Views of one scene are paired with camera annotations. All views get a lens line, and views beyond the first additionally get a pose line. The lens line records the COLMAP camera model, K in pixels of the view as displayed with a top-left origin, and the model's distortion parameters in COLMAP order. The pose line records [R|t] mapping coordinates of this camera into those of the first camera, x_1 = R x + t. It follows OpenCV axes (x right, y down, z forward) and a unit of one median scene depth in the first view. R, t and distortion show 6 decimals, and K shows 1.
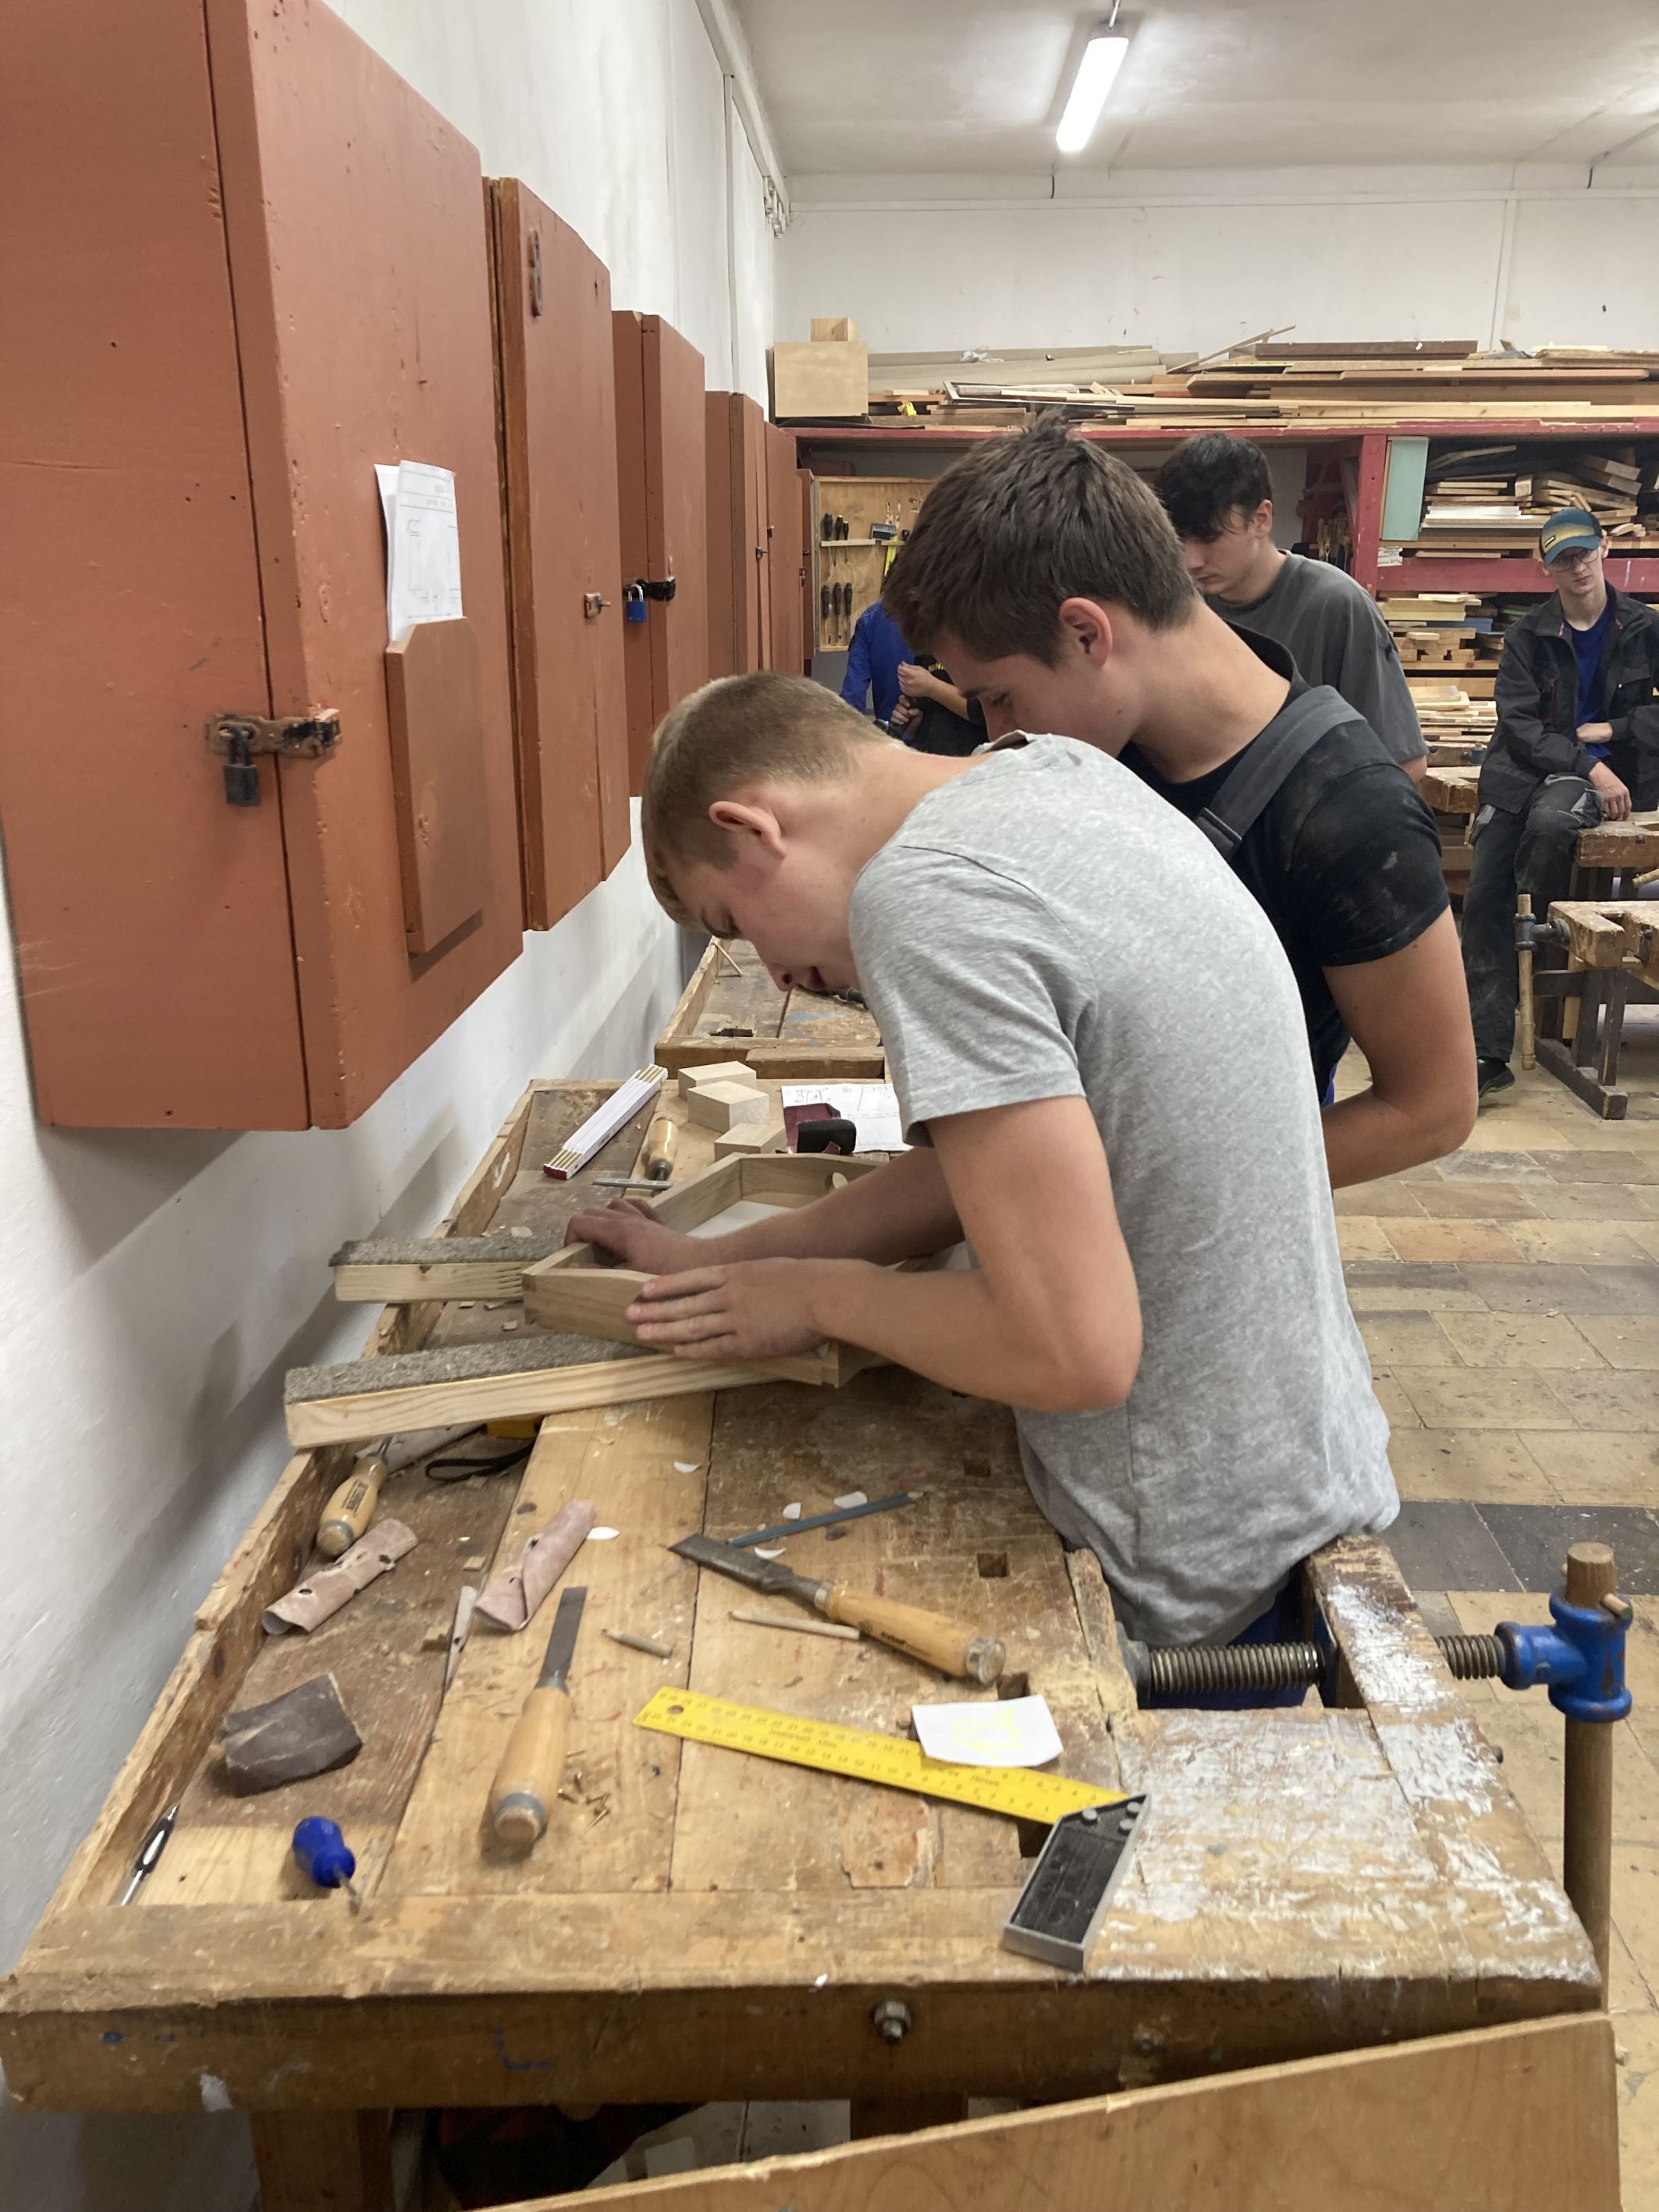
lens RADIAL K [[1800.7, 0, 850.9], [0, 1800.7, 1097.0], [0, 0, 1]] dist [0.028030, -0.044332]
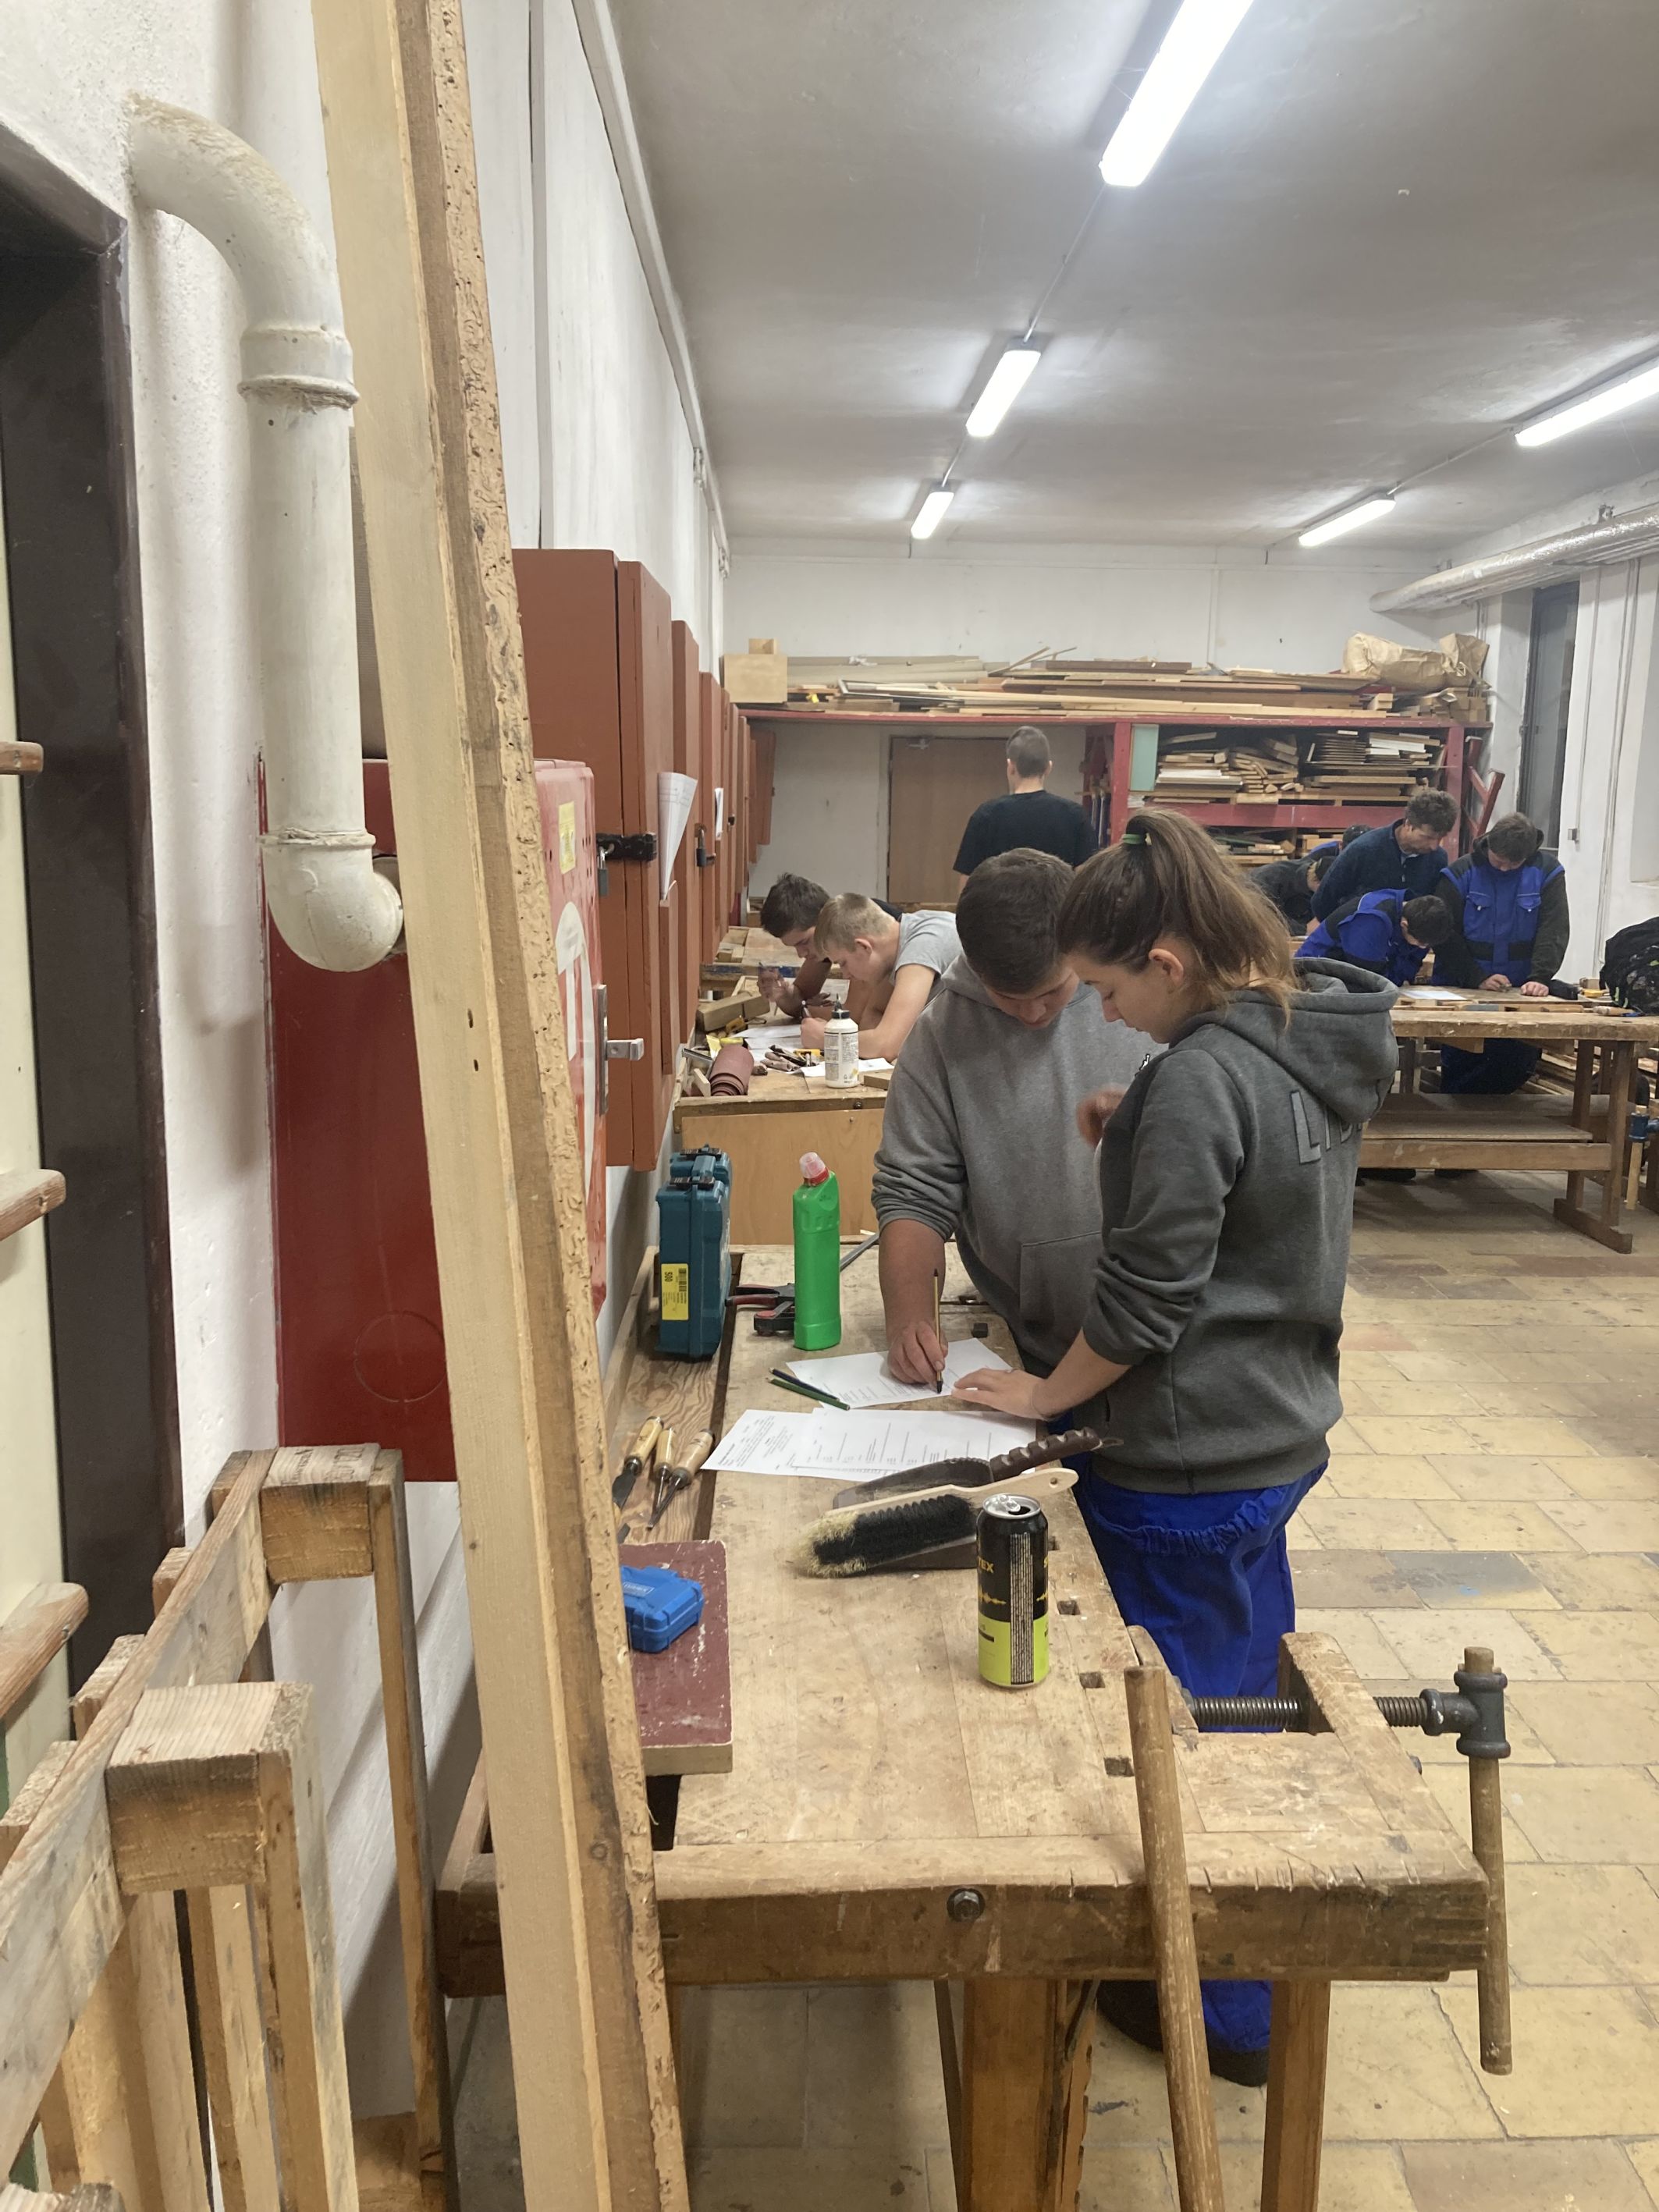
lens RADIAL K [[1800.7, 0, 863.0], [0, 1800.7, 1075.2], [0, 0, 1]] dist [0.028030, -0.044332]
pose [[0.996977, 0.007647, 0.077321, -0.039691], [0.002301, 0.991803, -0.127759, 0.115103], [-0.077664, 0.127550, 0.988787, -0.425492]]
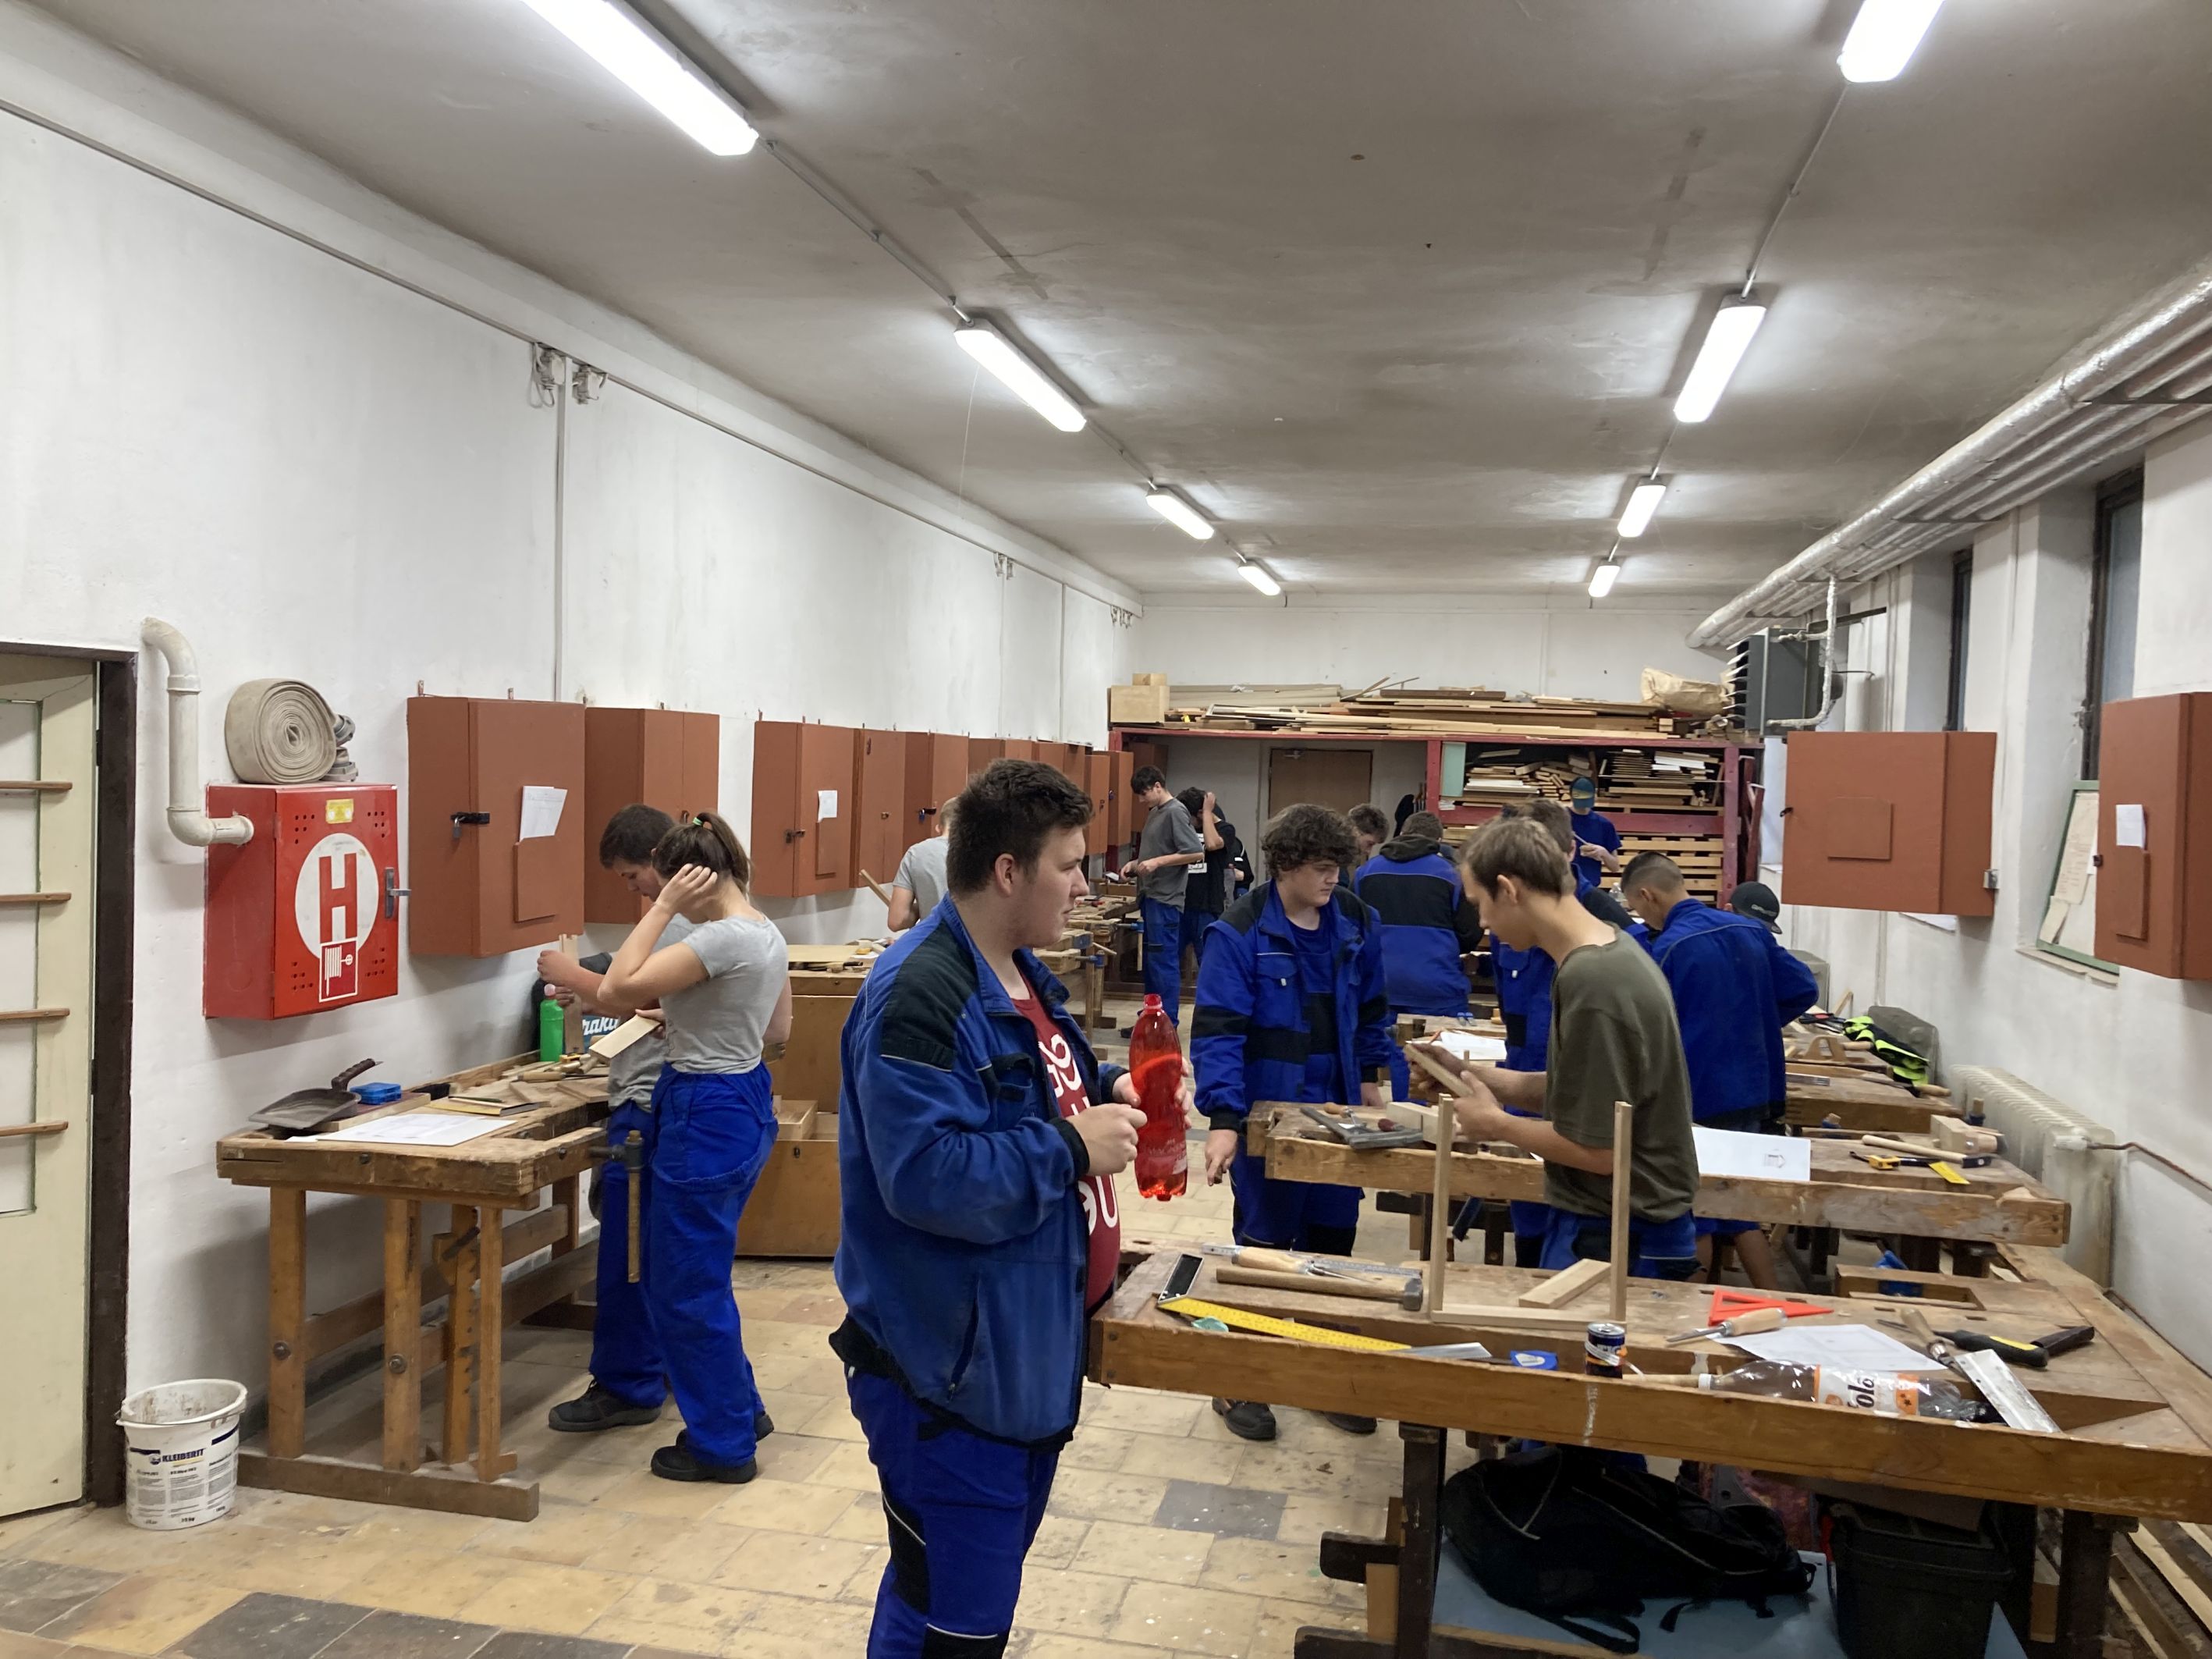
lens RADIAL K [[1800.7, 0, 1116.6], [0, 1800.7, 816.5], [0, 0, 1]] dist [0.028030, -0.044332]
pose [[0.984019, 0.038648, -0.173817, 0.287707], [-0.082878, 0.963389, -0.254978, 0.191747], [0.157599, 0.265309, 0.951196, -0.739087]]
